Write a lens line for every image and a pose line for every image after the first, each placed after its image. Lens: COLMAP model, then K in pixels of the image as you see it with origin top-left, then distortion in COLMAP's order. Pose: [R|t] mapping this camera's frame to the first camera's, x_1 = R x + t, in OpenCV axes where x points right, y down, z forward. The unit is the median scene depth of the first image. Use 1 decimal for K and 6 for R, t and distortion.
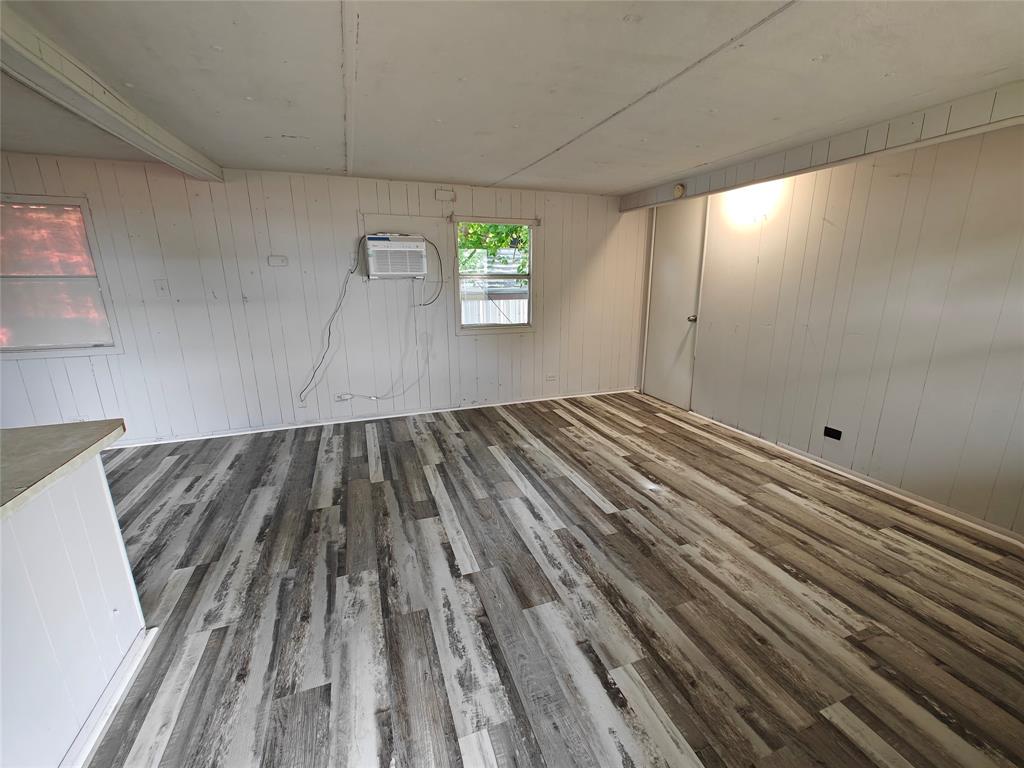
lens RADIAL K [[420.1, 0, 515.4], [0, 420.1, 380.5], [0, 0, 1]] dist [0.000478, 0.000020]
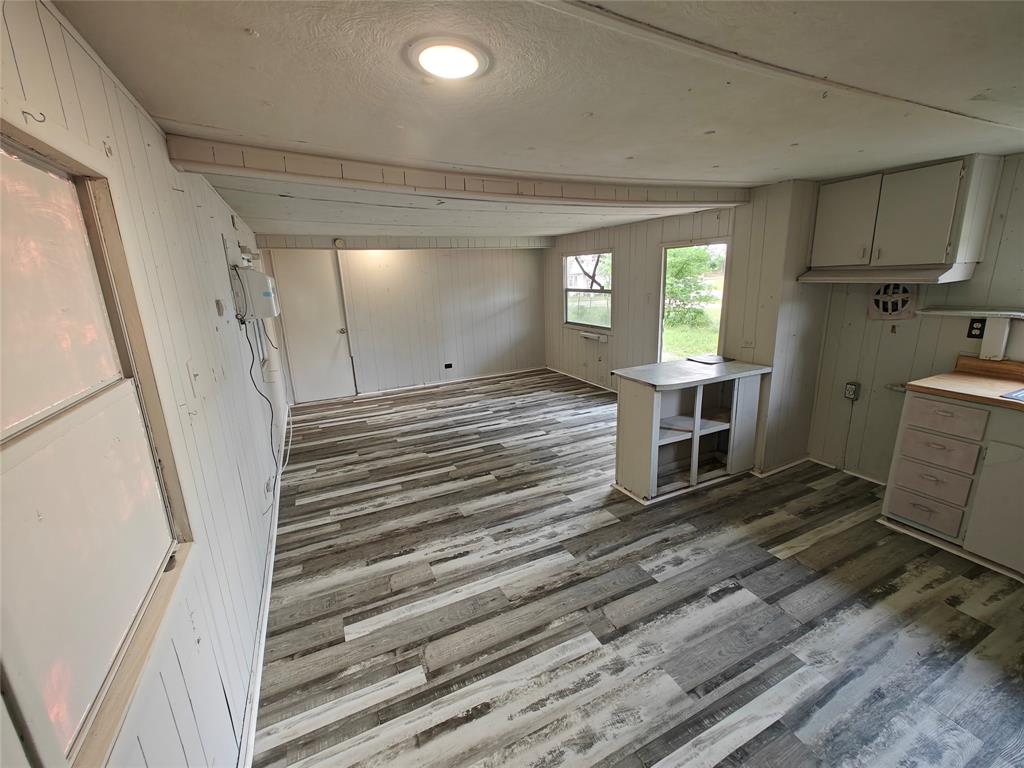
lens RADIAL K [[420.1, 0, 512.3], [0, 420.1, 381.9], [0, 0, 1]] dist [0.000478, 0.000020]
pose [[-0.082869, -0.232937, 0.968955, -1.514079], [0.275355, 0.929095, 0.246904, -0.264141], [-0.957764, 0.287267, -0.012853, 0.779210]]
